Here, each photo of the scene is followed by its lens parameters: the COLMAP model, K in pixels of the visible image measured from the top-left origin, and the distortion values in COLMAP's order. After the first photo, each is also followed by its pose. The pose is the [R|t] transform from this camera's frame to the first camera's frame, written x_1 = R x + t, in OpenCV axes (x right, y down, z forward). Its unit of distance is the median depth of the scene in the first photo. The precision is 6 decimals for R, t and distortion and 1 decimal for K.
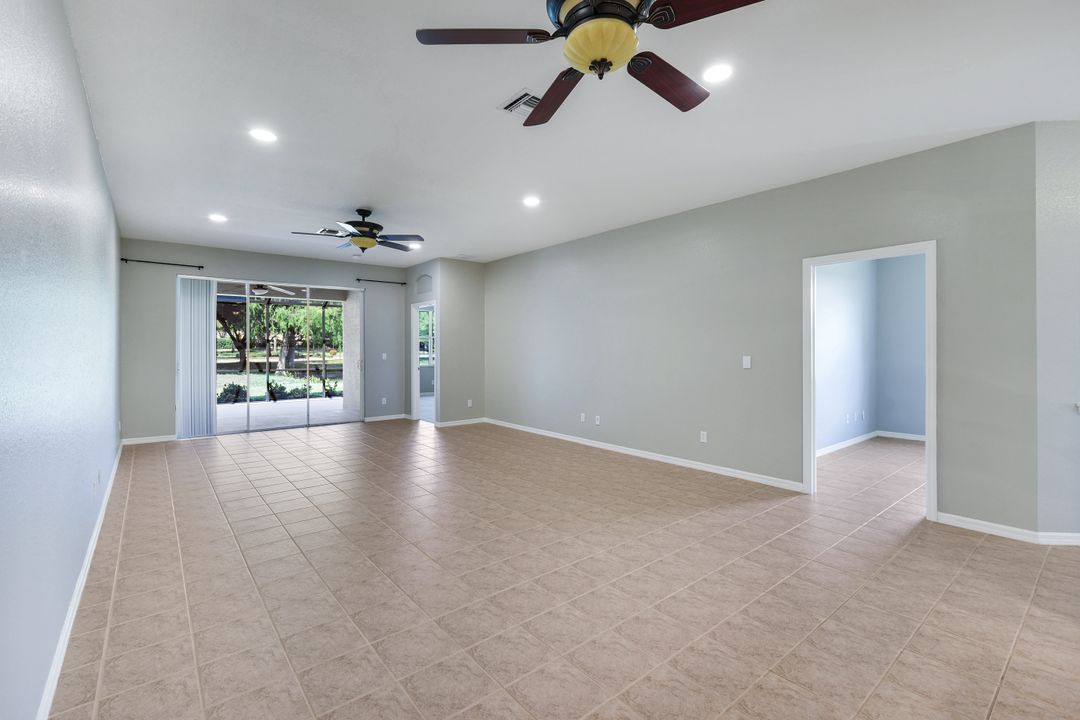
lens RADIAL K [[478.1, 0, 535.3], [0, 478.1, 354.9], [0, 0, 1]] dist [0.003174, 0.000393]
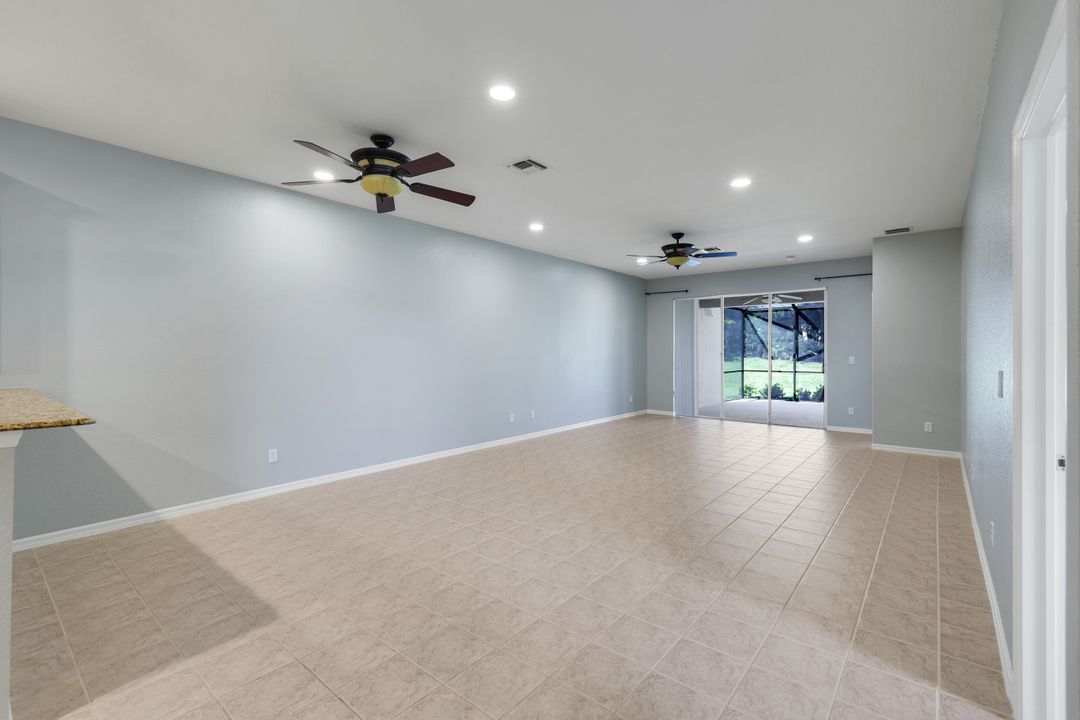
lens RADIAL K [[470.7, 0, 535.2], [0, 470.7, 362.3], [0, 0, 1]] dist [0.002159, 0.000135]
pose [[0.194896, 0.026677, -0.980461, 0.433799], [-0.015230, 0.999592, 0.024170, -0.005606], [0.980706, 0.010221, 0.195223, 0.264894]]
